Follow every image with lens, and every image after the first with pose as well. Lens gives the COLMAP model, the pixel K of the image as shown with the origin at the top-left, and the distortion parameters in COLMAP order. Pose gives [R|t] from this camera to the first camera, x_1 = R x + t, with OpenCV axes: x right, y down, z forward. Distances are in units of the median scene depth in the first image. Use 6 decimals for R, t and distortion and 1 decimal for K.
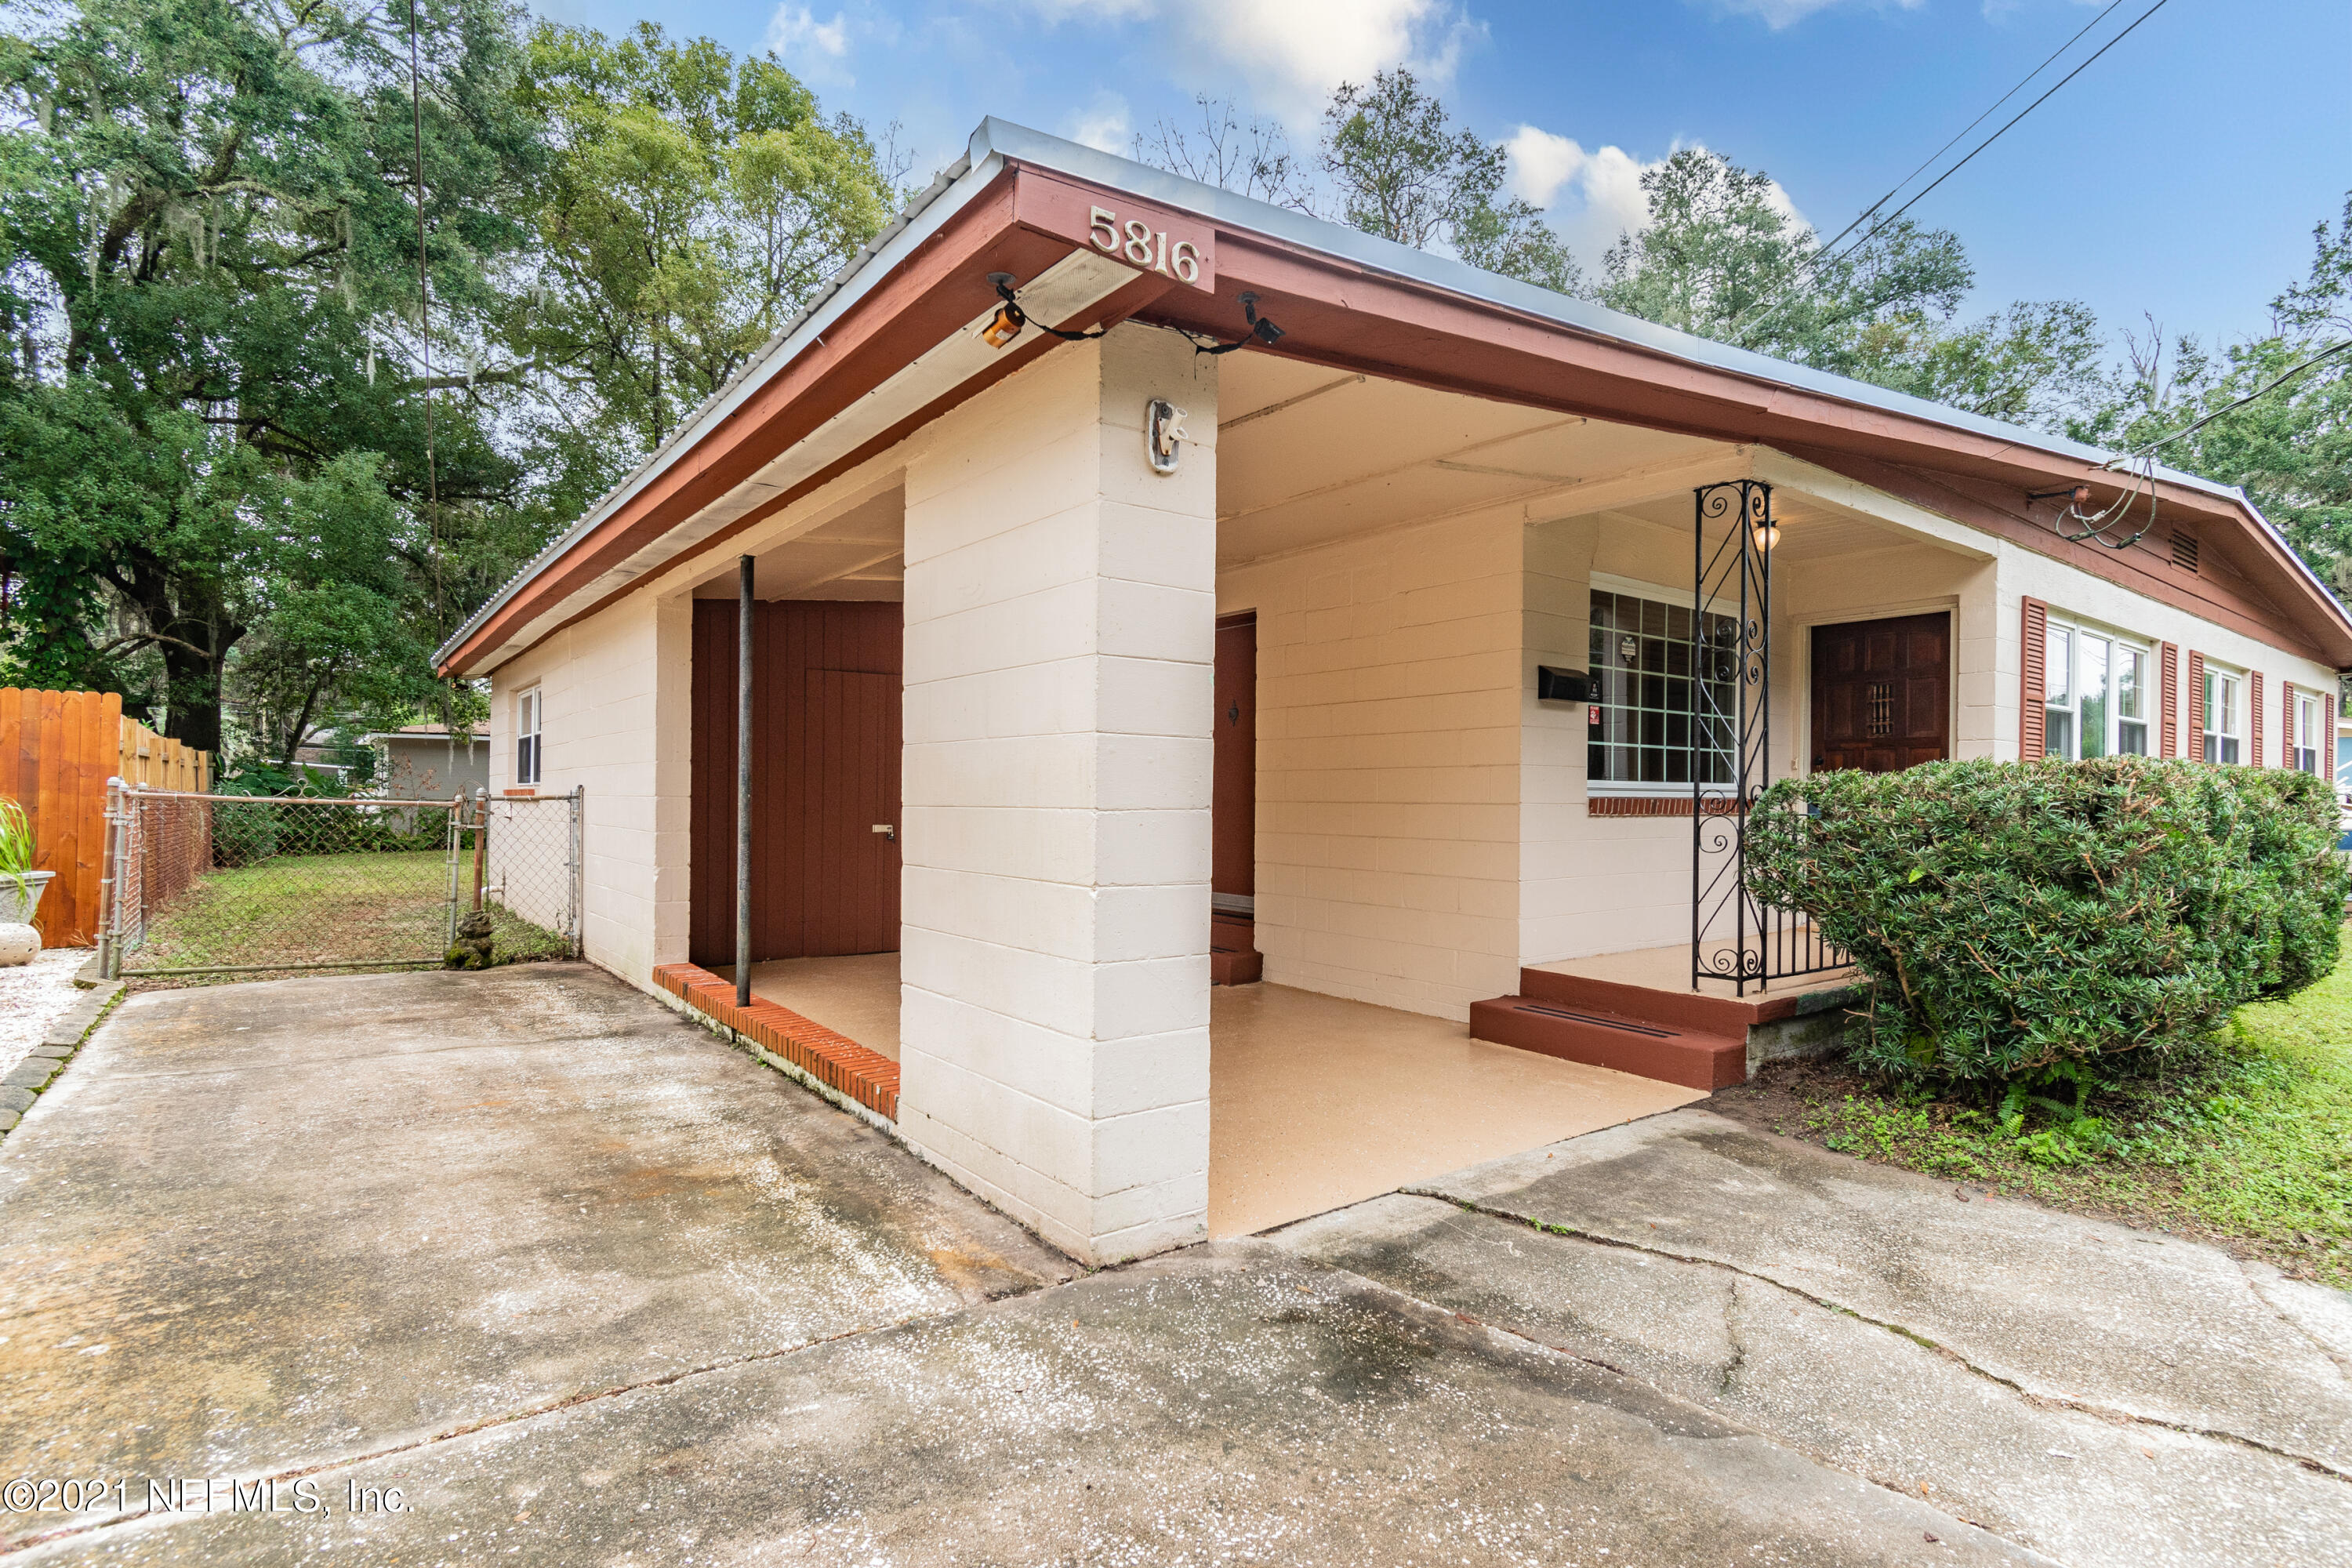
lens RADIAL K [[1137.9, 0, 1183.8], [0, 1137.9, 787.1], [0, 0, 1]] dist [0.002706, 0.000917]
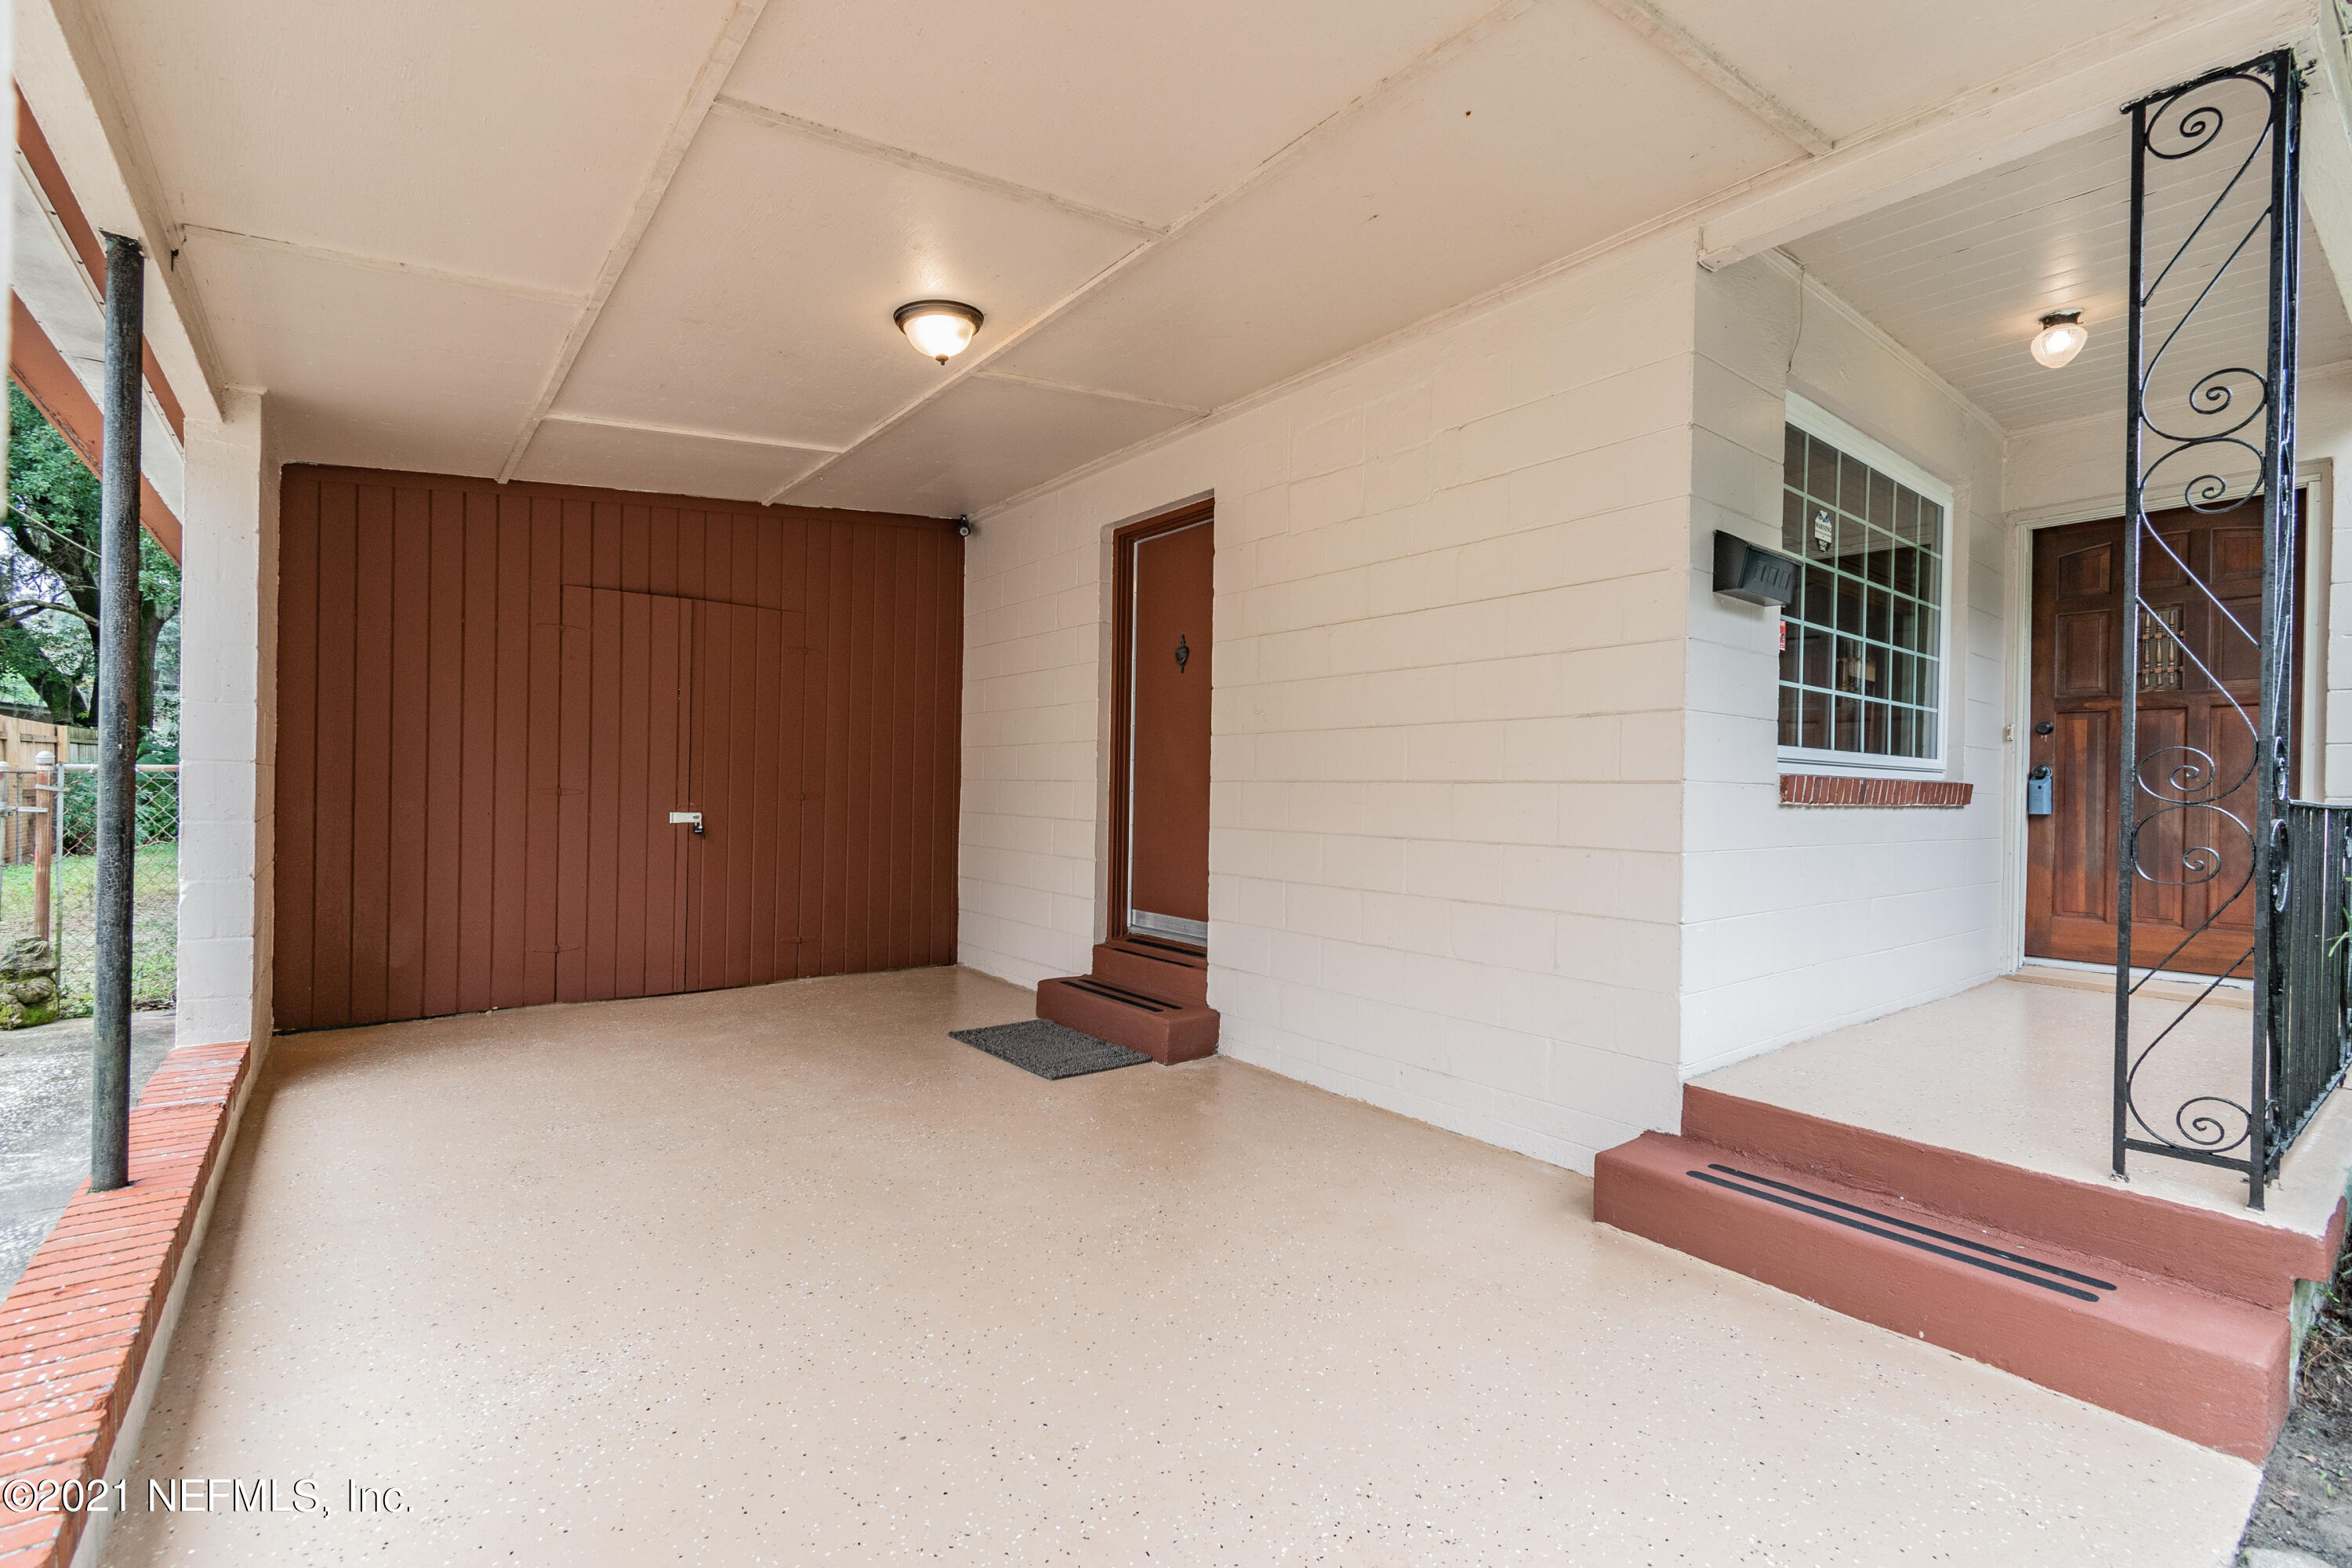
lens RADIAL K [[1063.2, 0, 1167.7], [0, 1063.2, 784.2], [0, 0, 1]] dist [0.002062, -0.002709]
pose [[0.999976, 0.006845, -0.000670, 0.038882], [-0.006841, 0.999965, 0.004843, 0.011627], [0.000703, -0.004838, 0.999988, 0.385423]]
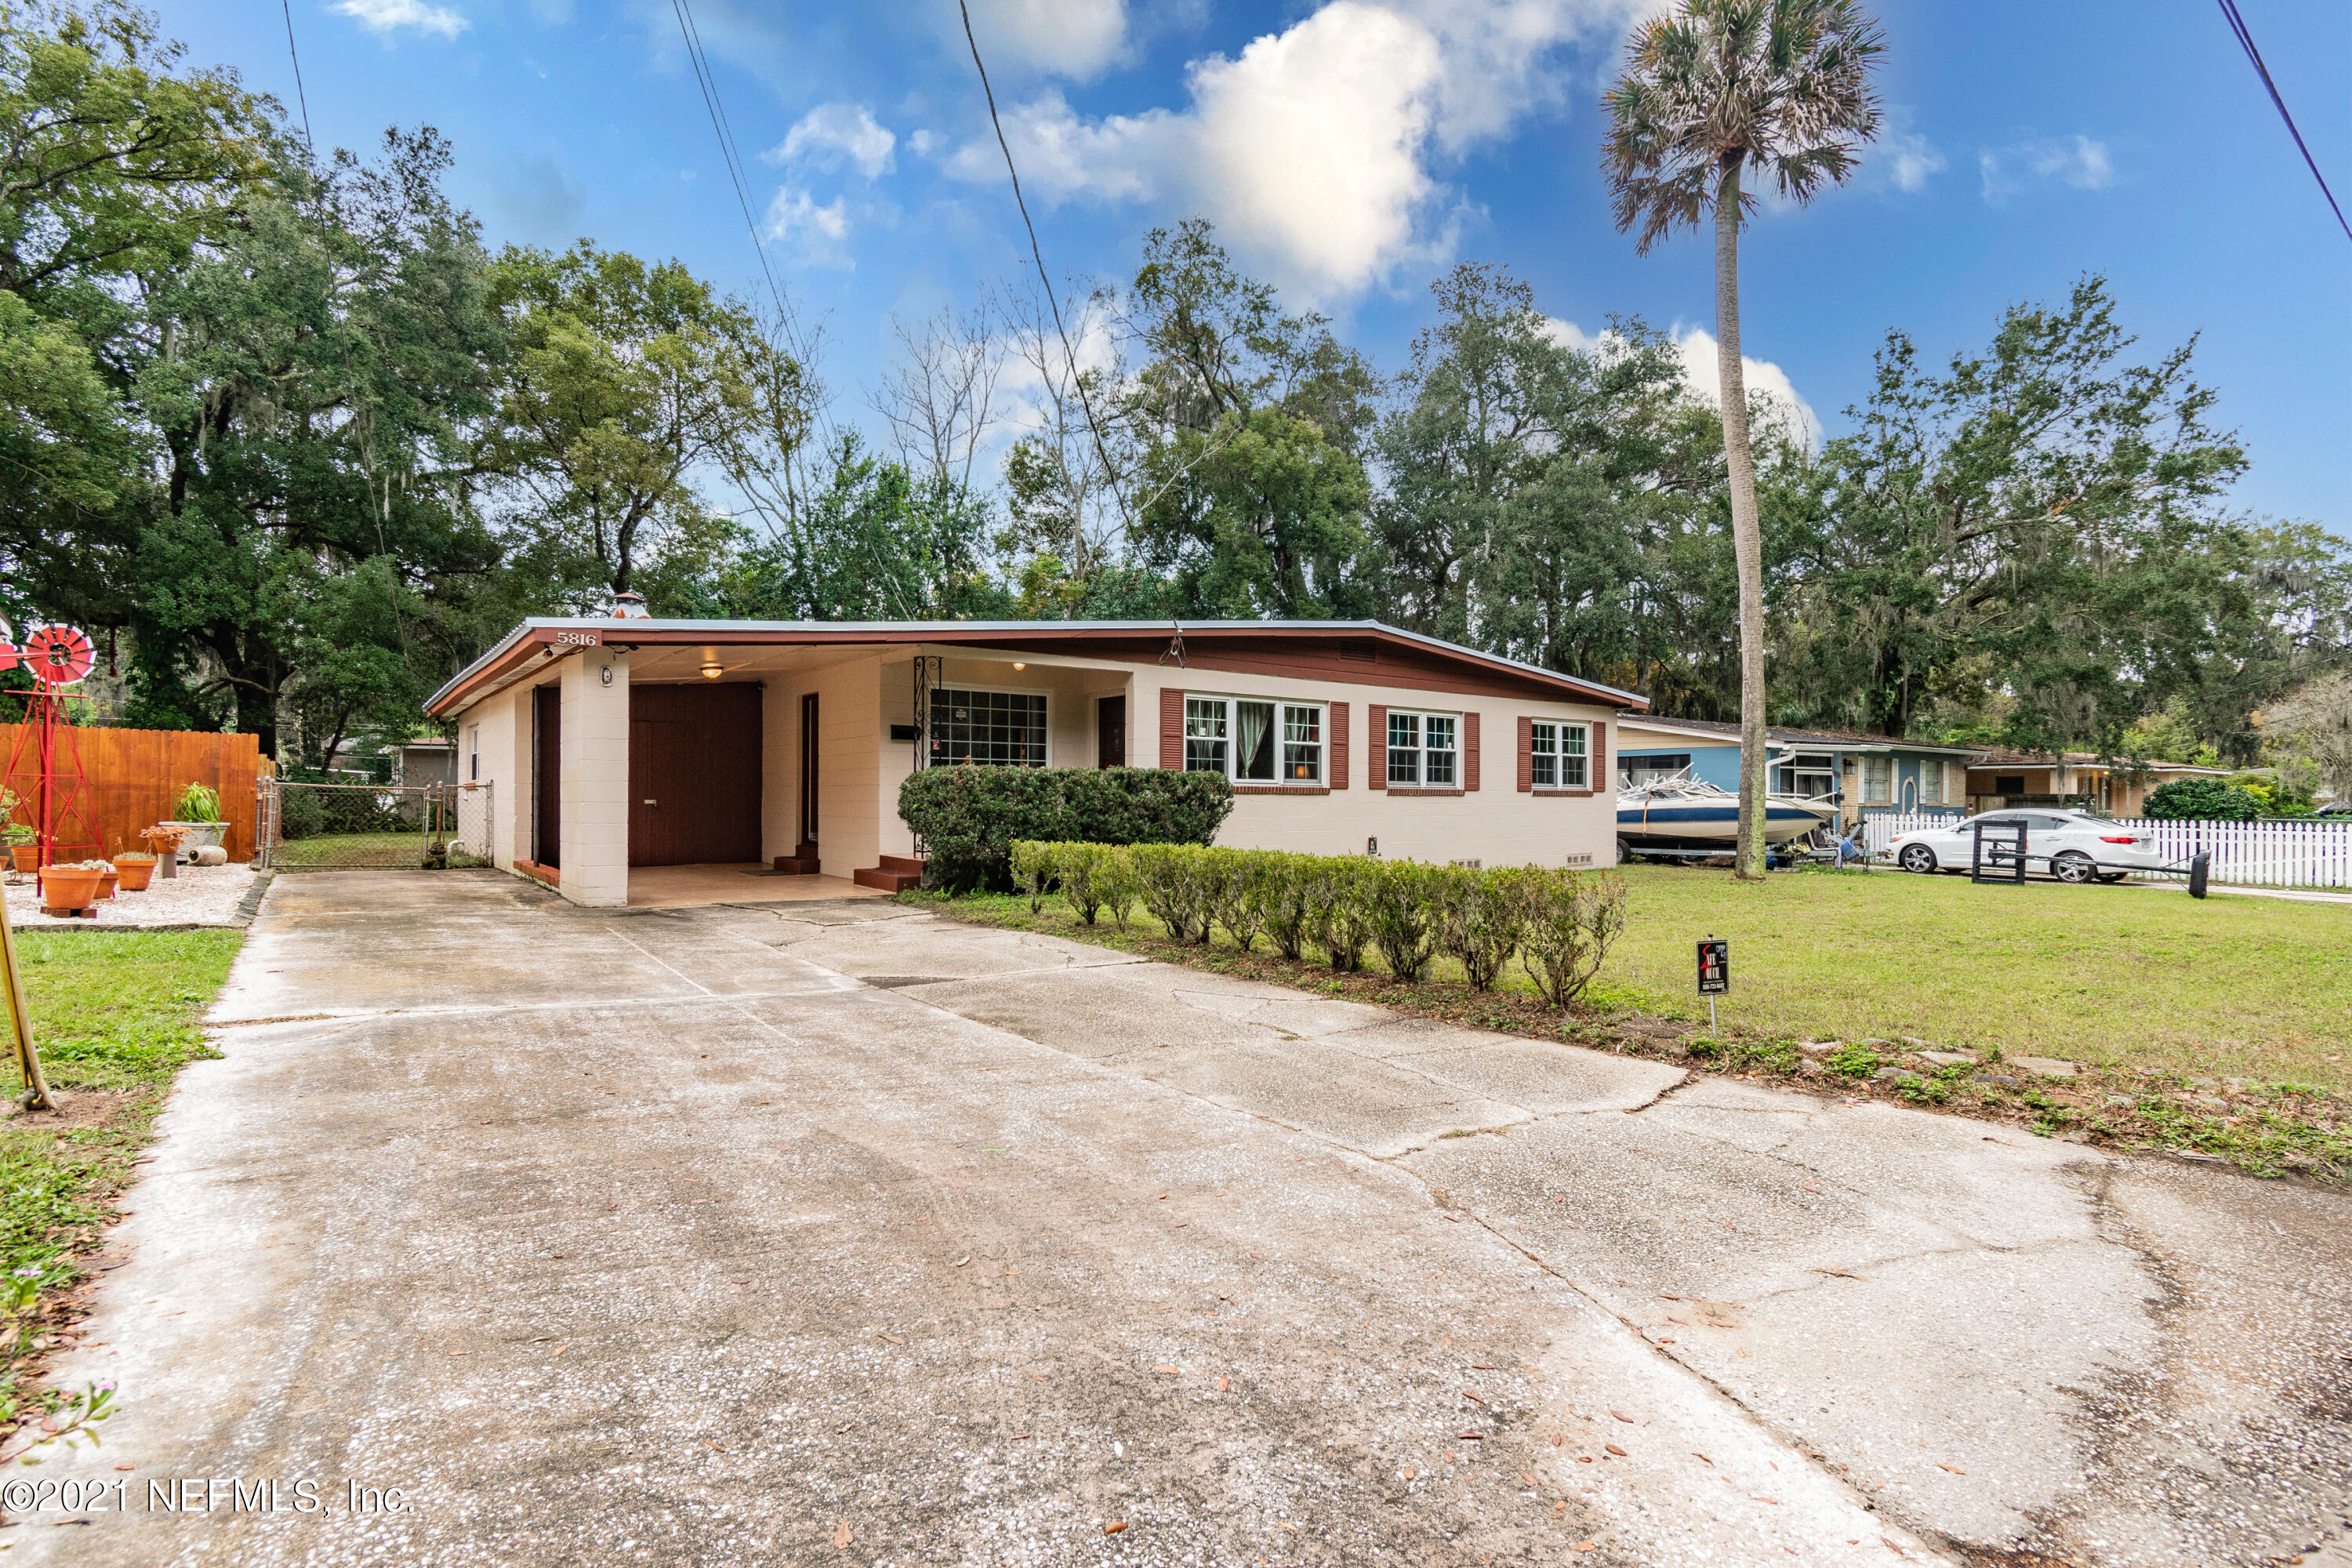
lens RADIAL K [[1112.9, 0, 1178.6], [0, 1112.9, 787.6], [0, 0, 1]] dist [0.011847, -0.000470]
pose [[0.999976, -0.002777, -0.006320, 0.723624], [0.002764, 0.999994, -0.002042, 0.020631], [0.006326, 0.002024, 0.999978, -1.001515]]
